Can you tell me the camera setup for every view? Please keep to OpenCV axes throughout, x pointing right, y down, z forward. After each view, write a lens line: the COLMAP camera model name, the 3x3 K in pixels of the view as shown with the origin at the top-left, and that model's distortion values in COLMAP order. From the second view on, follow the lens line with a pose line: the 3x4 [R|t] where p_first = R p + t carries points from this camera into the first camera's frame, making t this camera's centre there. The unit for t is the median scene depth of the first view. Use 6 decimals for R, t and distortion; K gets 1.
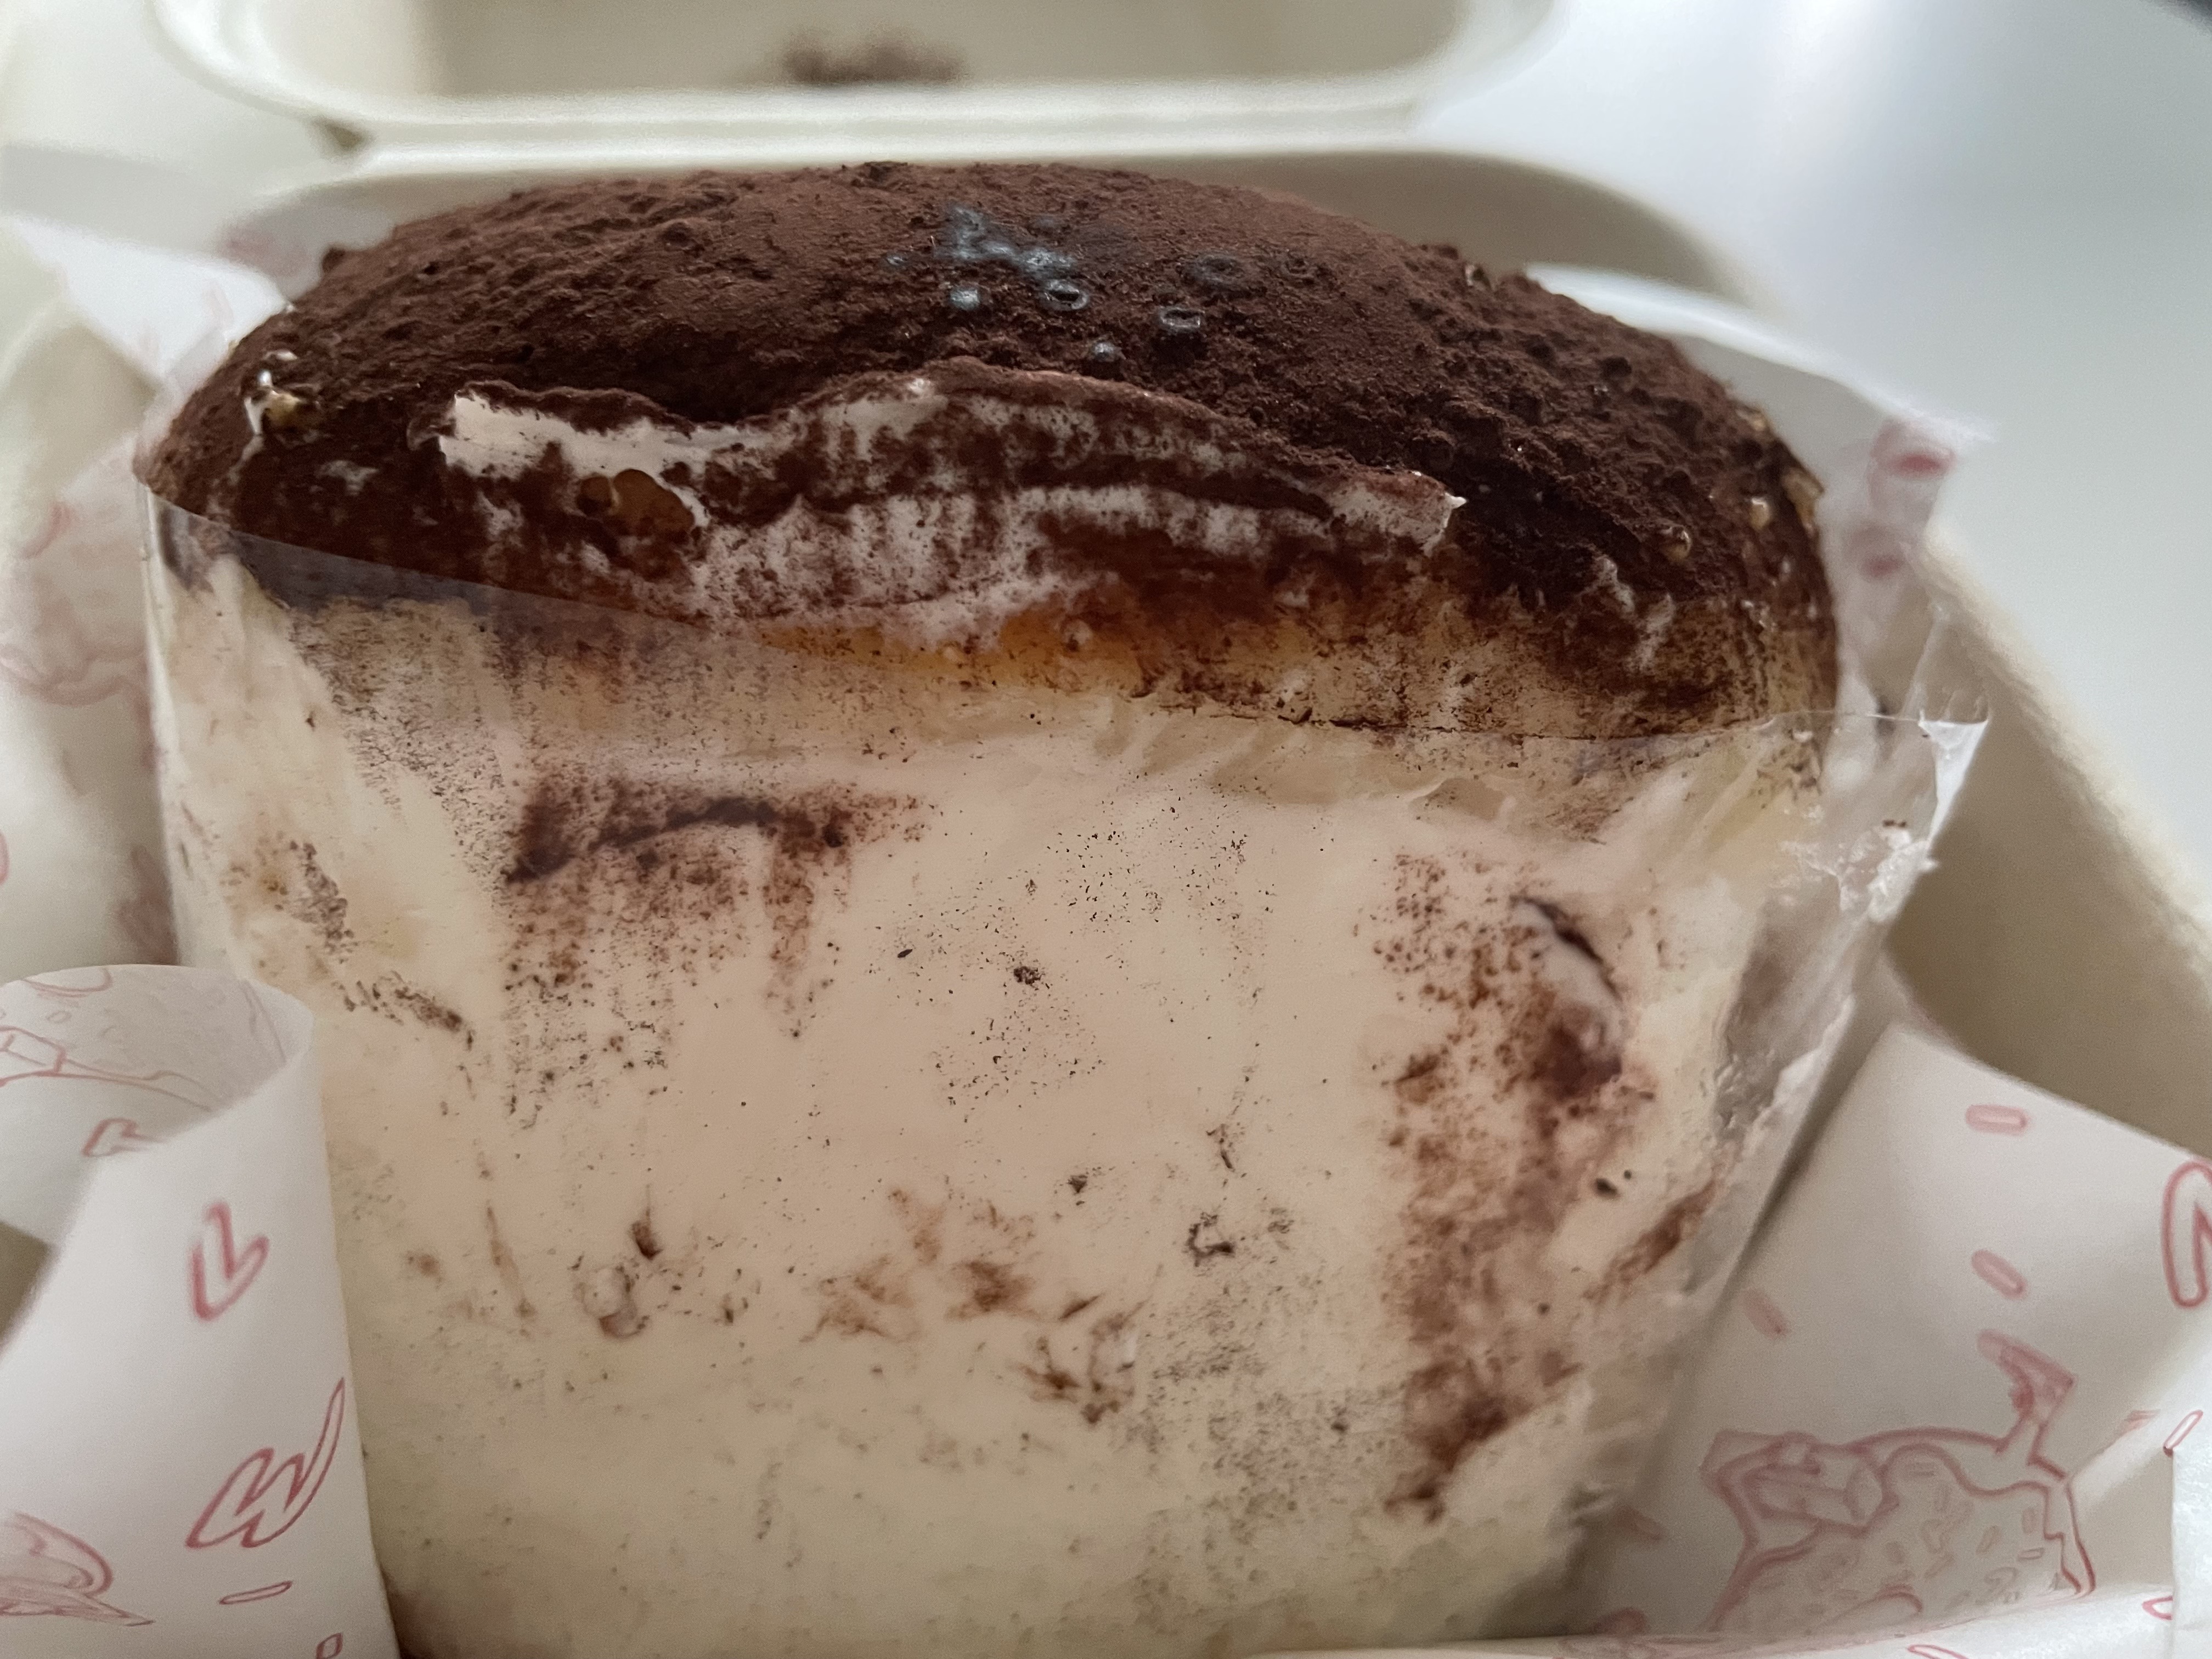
lens RADIAL K [[1784.2, 0, 1104.6], [0, 1784.2, 718.4], [0, 0, 1]] dist [0.066558, -0.168225]
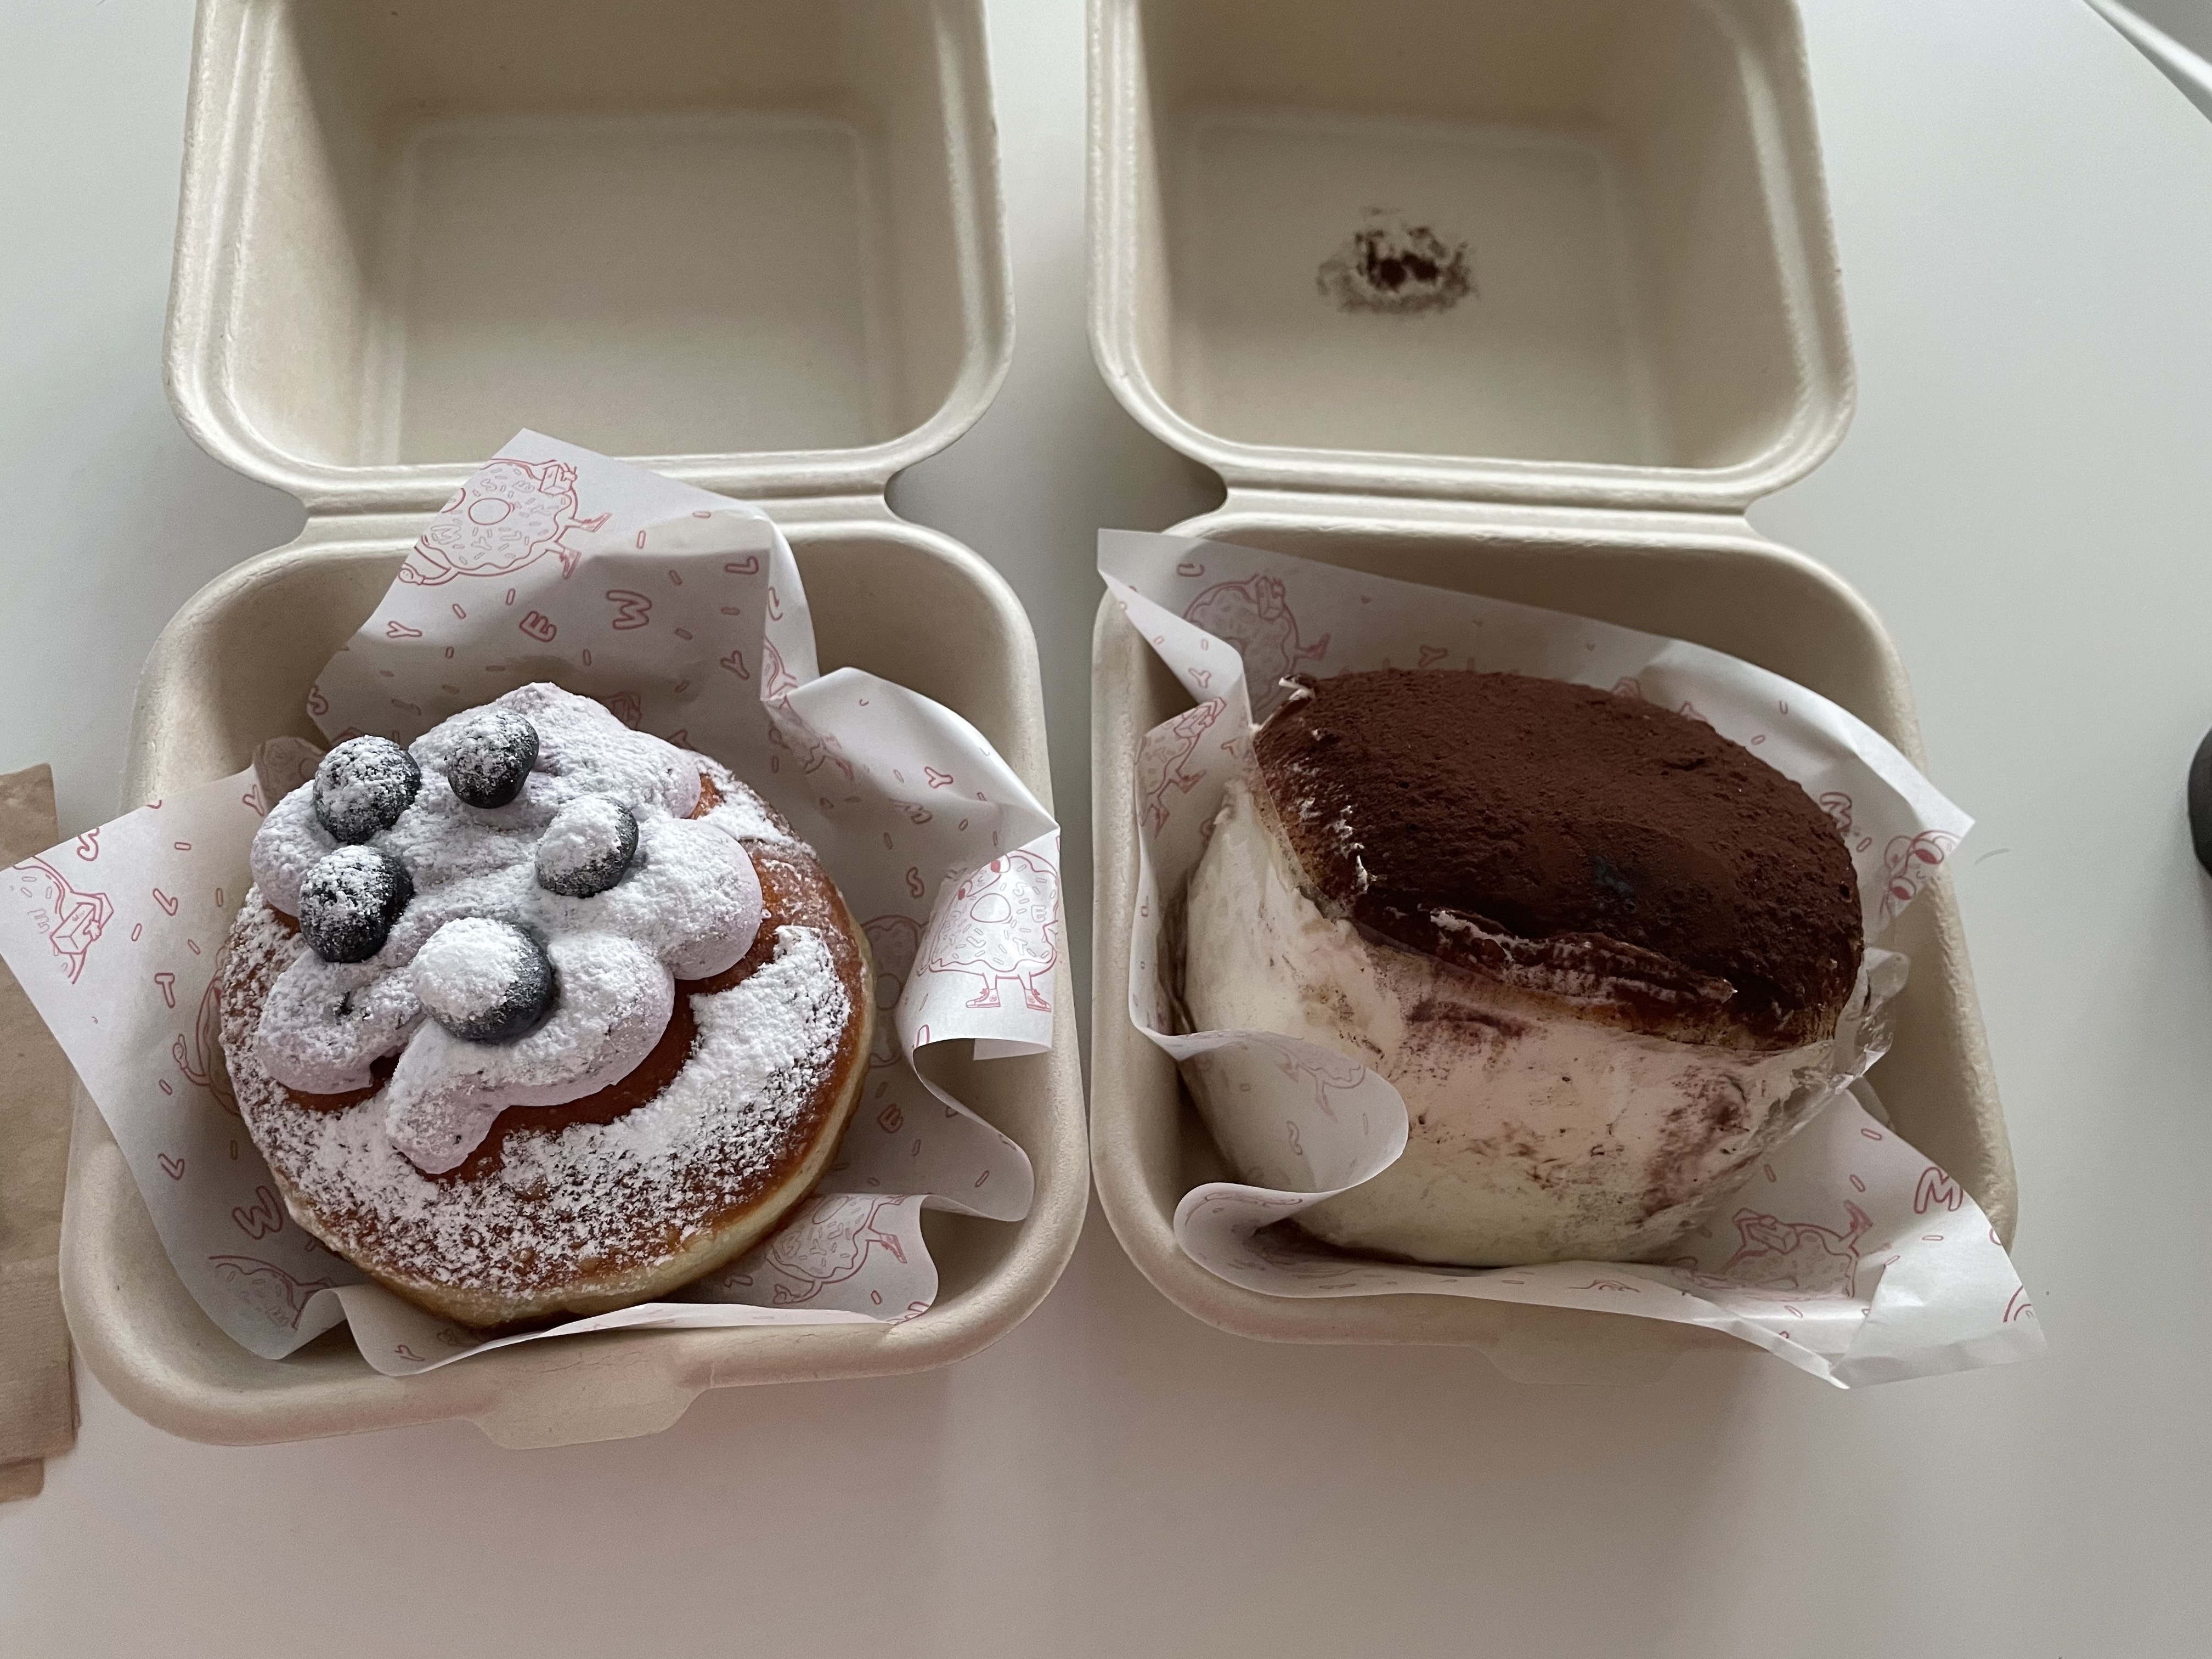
lens RADIAL K [[1784.2, 0, 1104.6], [0, 1784.2, 718.4], [0, 0, 1]] dist [0.066558, -0.168225]
pose [[0.985495, 0.164634, -0.041171, -0.852191], [-0.145226, 0.943672, 0.297308, -1.336130], [0.087799, -0.287017, 0.953893, -2.020104]]
